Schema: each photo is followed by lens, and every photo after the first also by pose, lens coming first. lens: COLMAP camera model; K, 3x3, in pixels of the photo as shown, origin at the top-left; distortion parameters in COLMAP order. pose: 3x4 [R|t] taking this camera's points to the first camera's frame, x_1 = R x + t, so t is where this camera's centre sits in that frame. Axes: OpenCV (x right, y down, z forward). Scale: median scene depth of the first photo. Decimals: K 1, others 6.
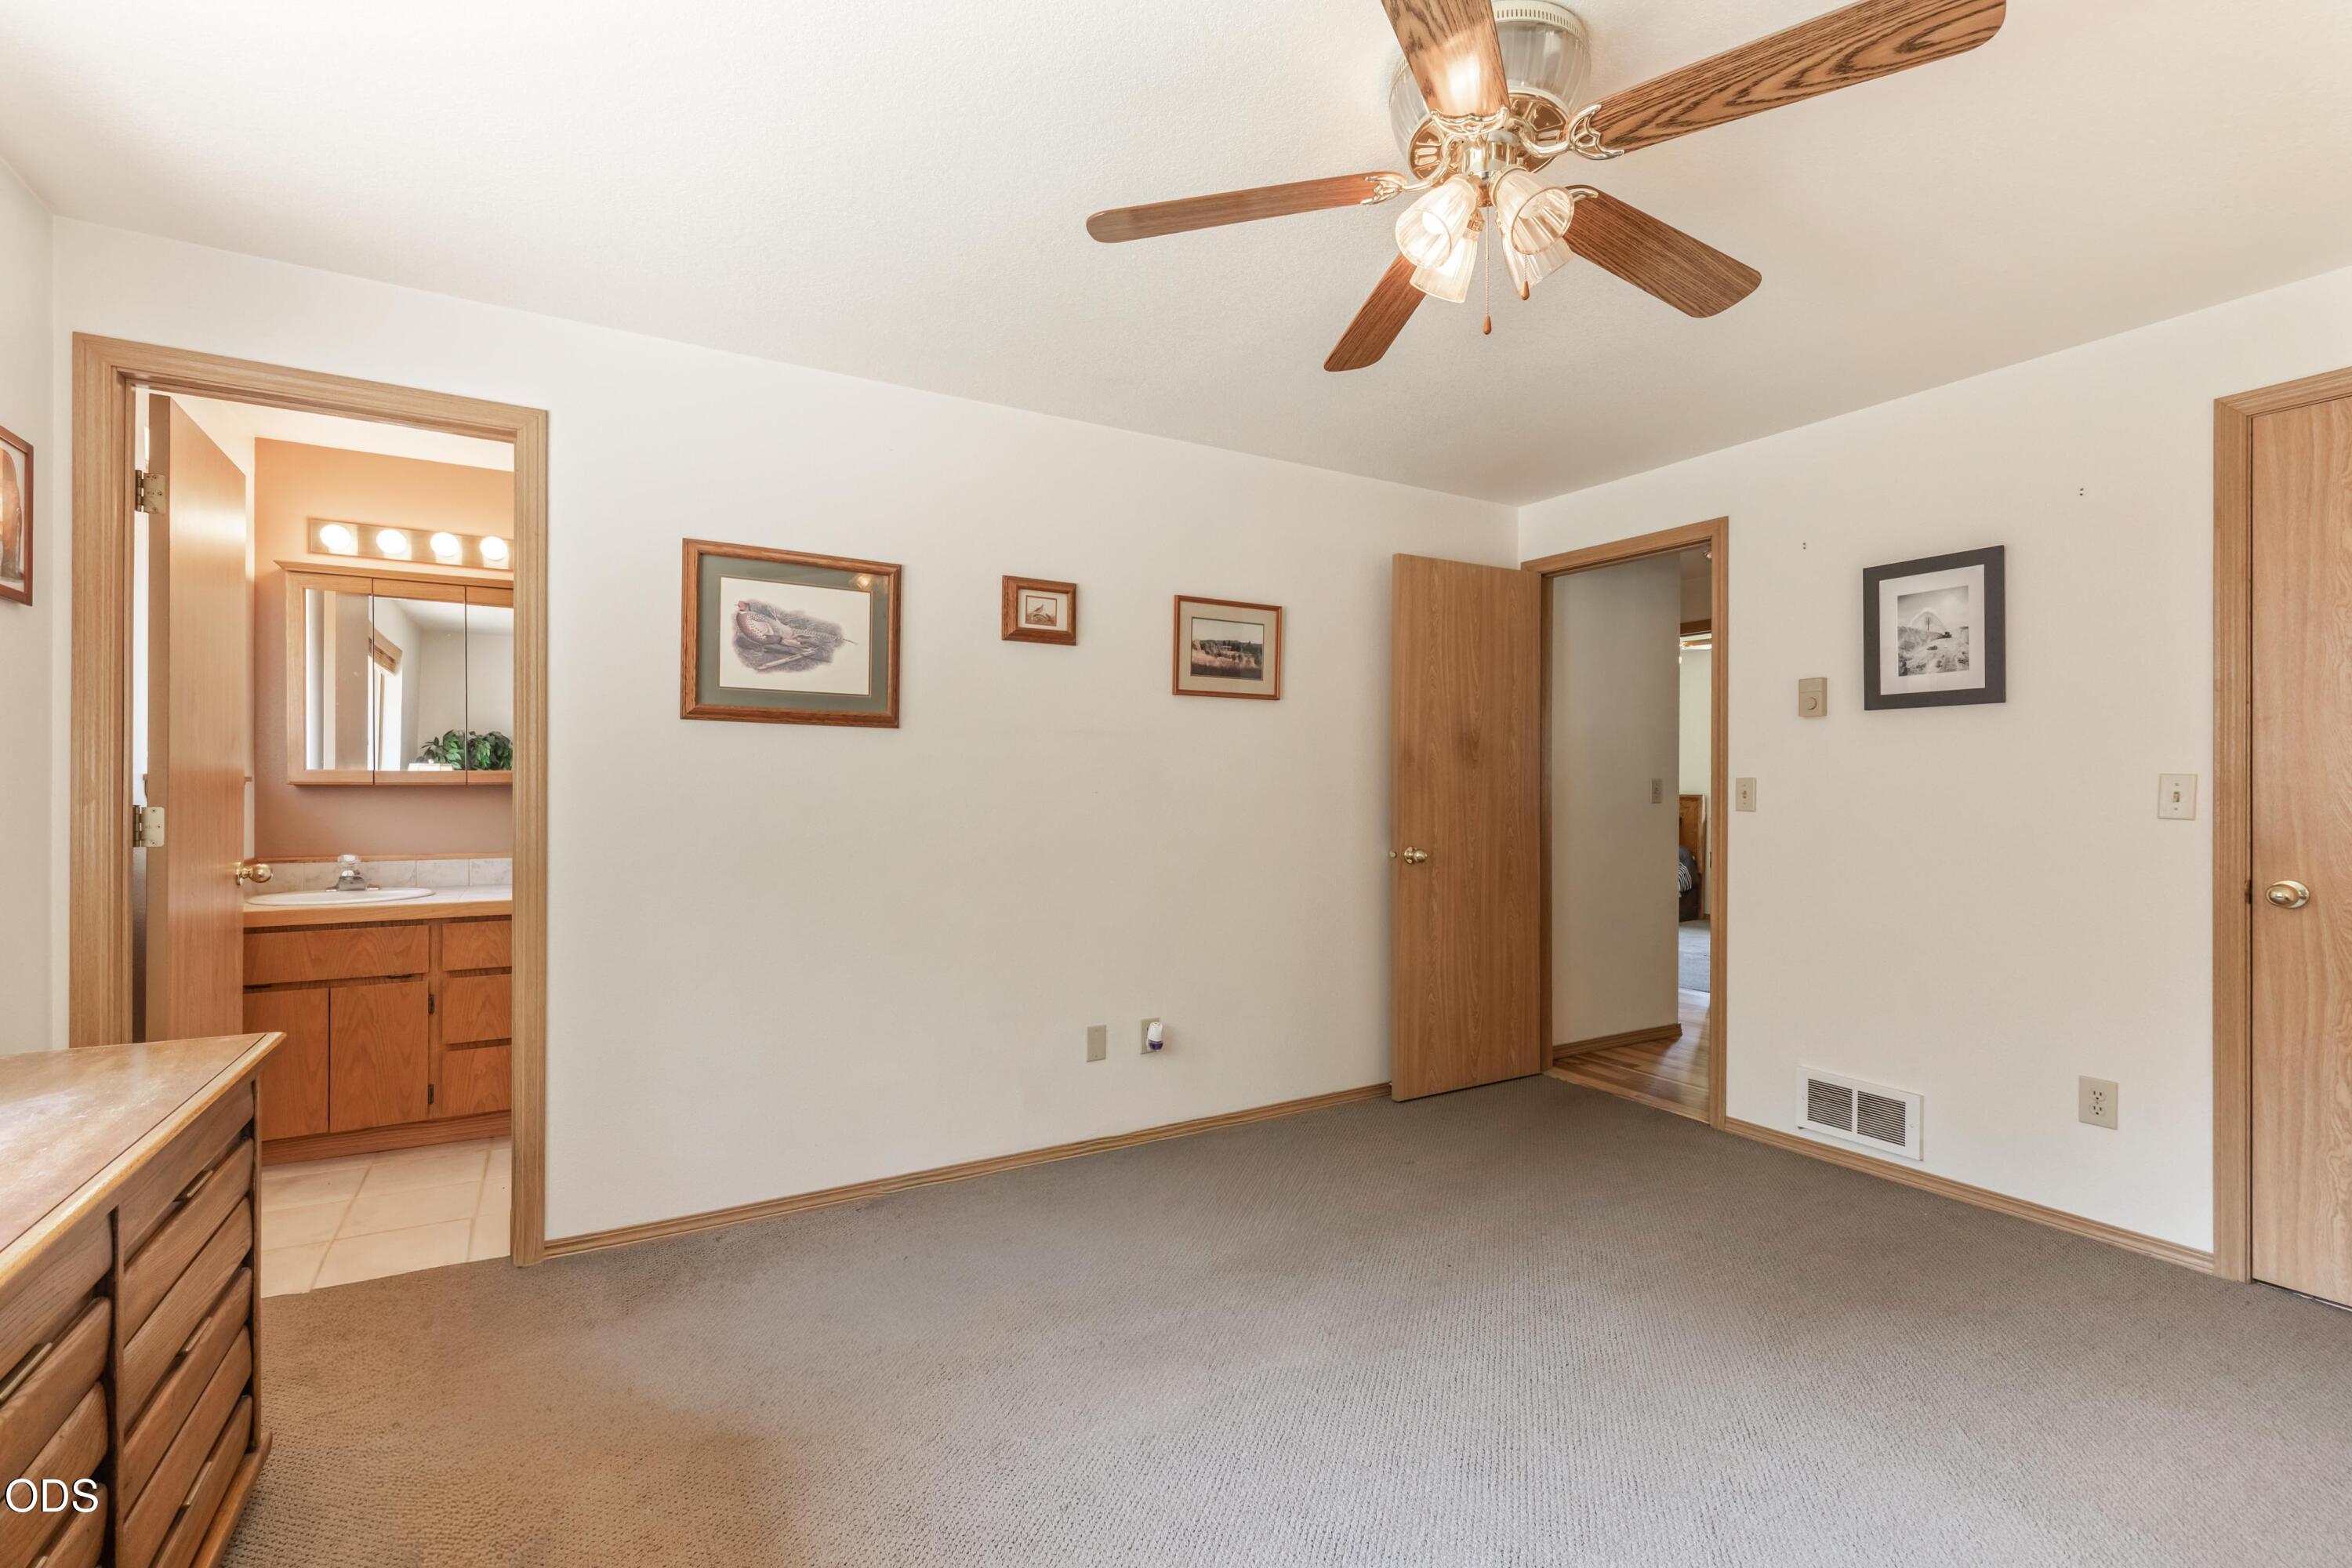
lens RADIAL K [[1049.5, 0, 1177.1], [0, 1049.5, 801.1], [0, 0, 1]] dist [0.001403, 0.000272]
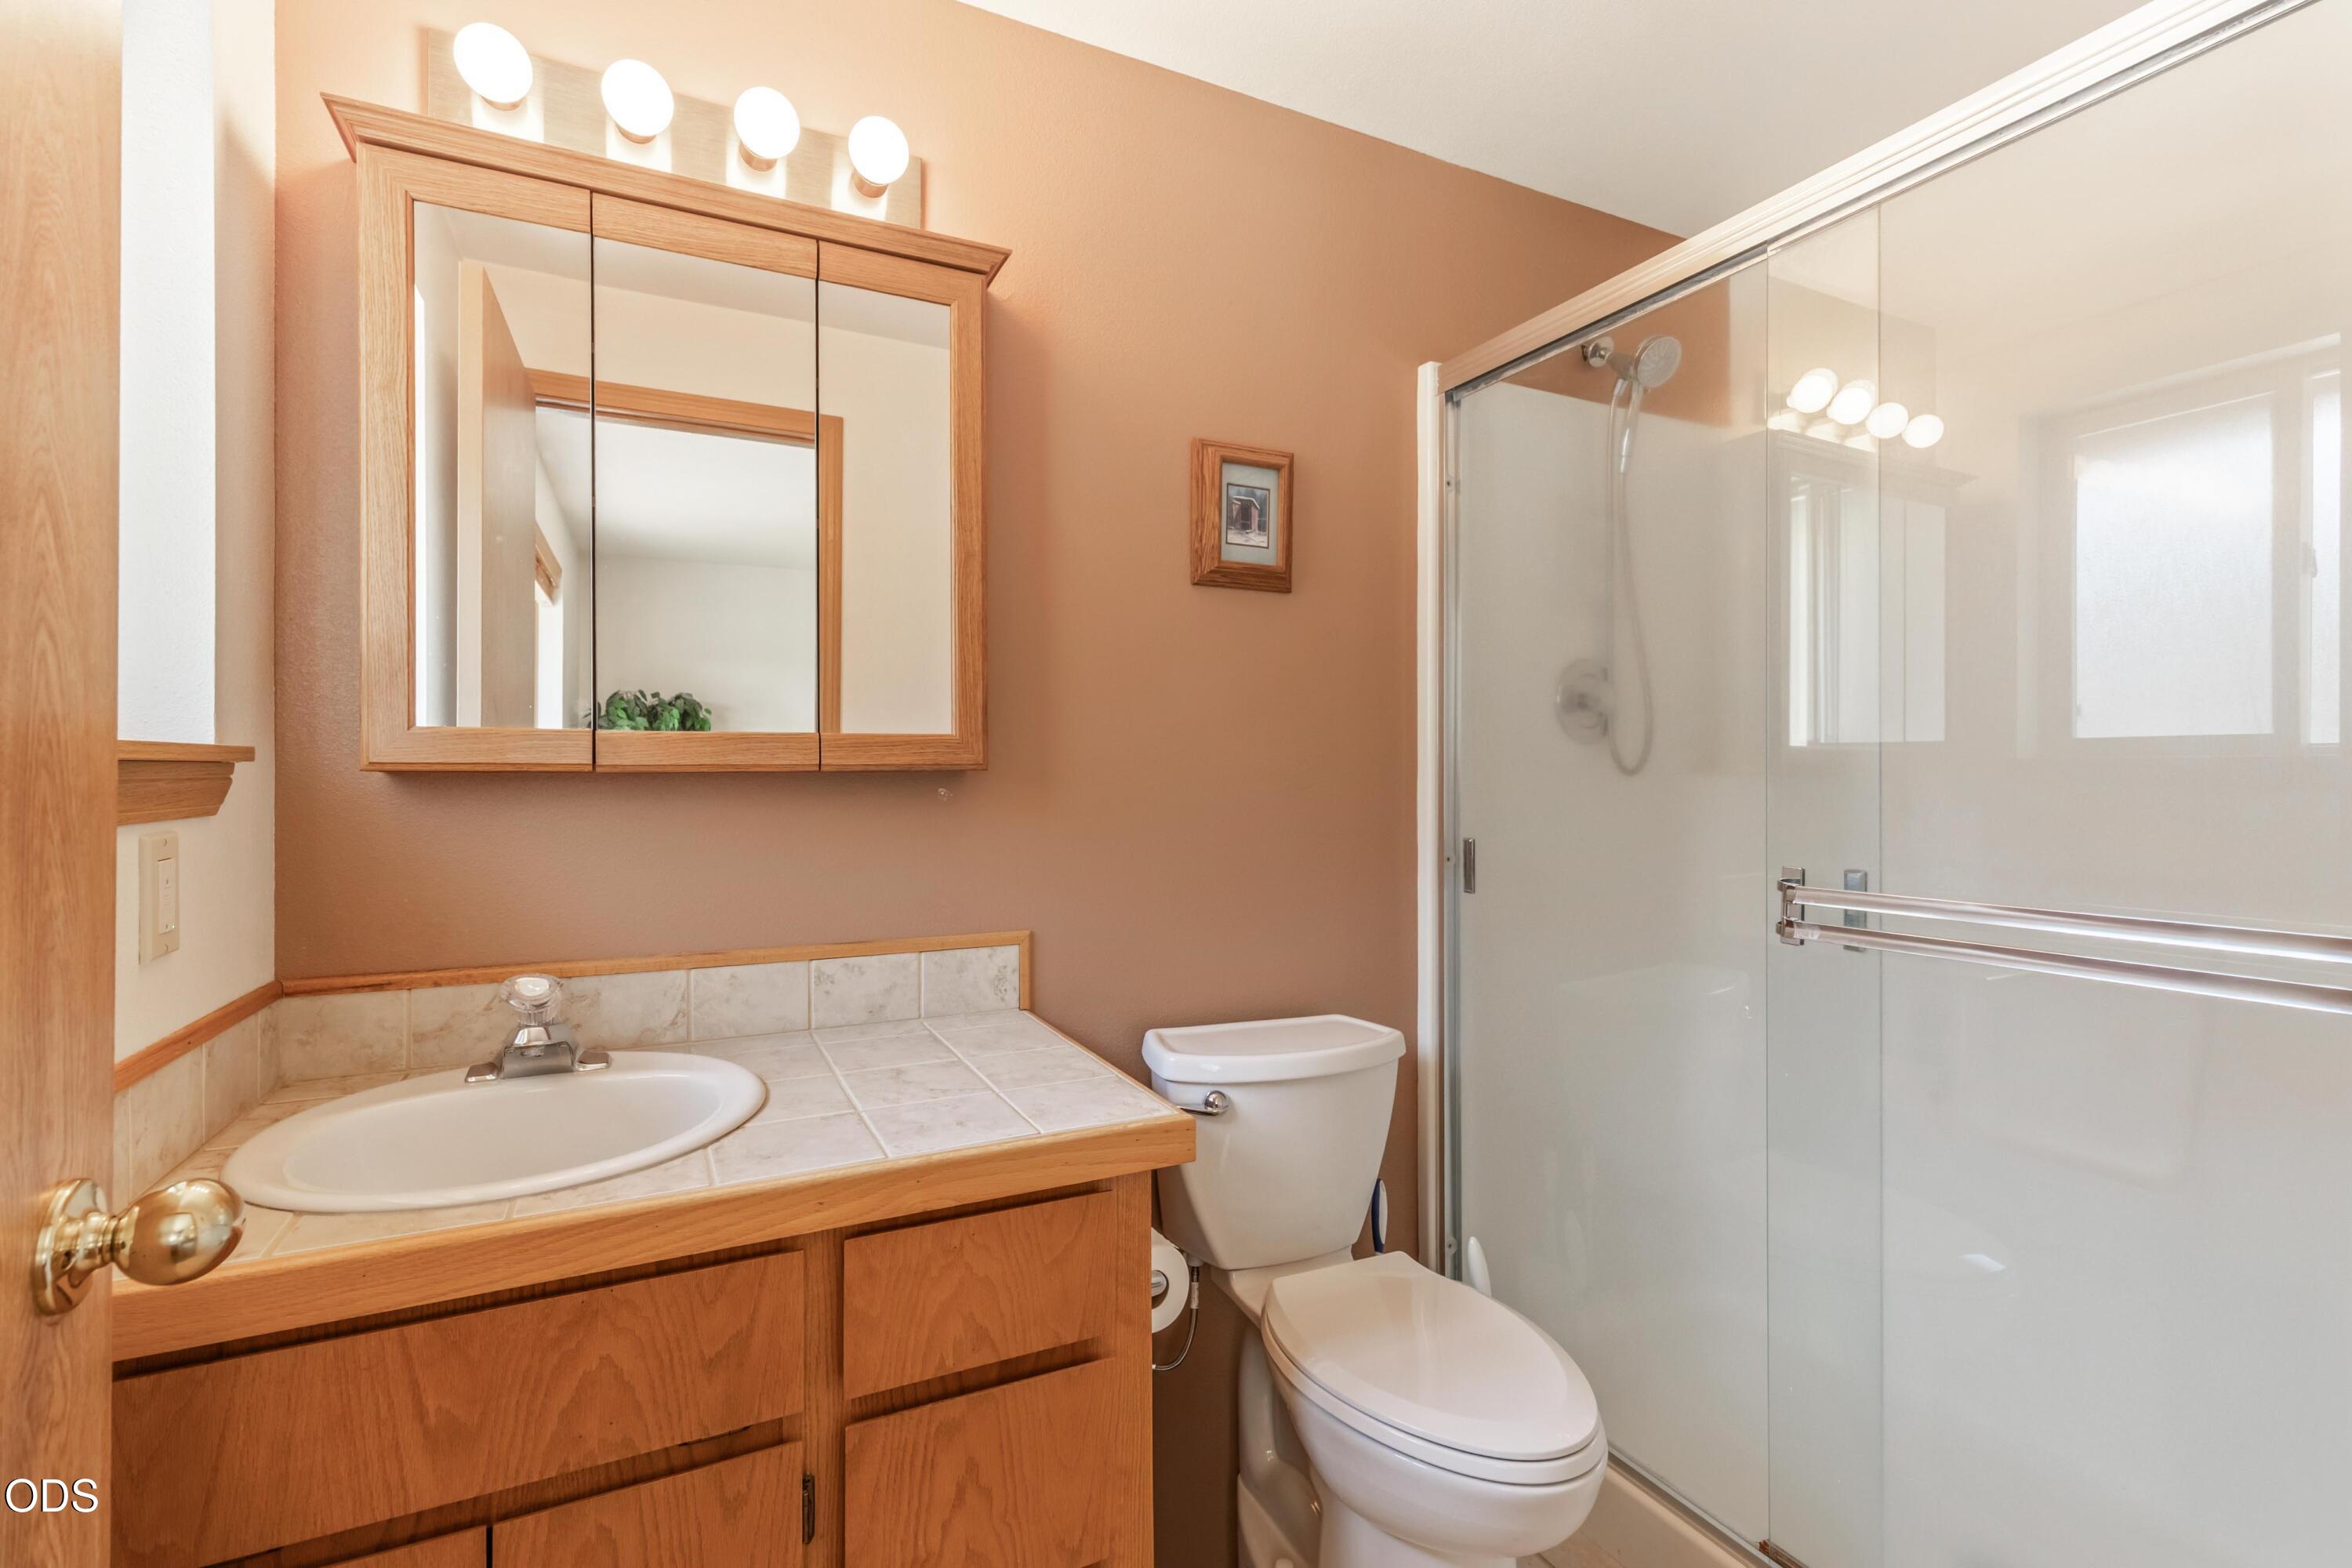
lens RADIAL K [[1083.7, 0, 1176.0], [0, 1083.7, 784.0], [0, 0, 1]] dist [-0.001638, -0.000380]
pose [[0.995844, -0.004179, -0.090976, -0.547588], [0.004140, 0.999991, -0.000615, -0.009933], [0.090977, 0.000236, 0.995853, 0.669207]]
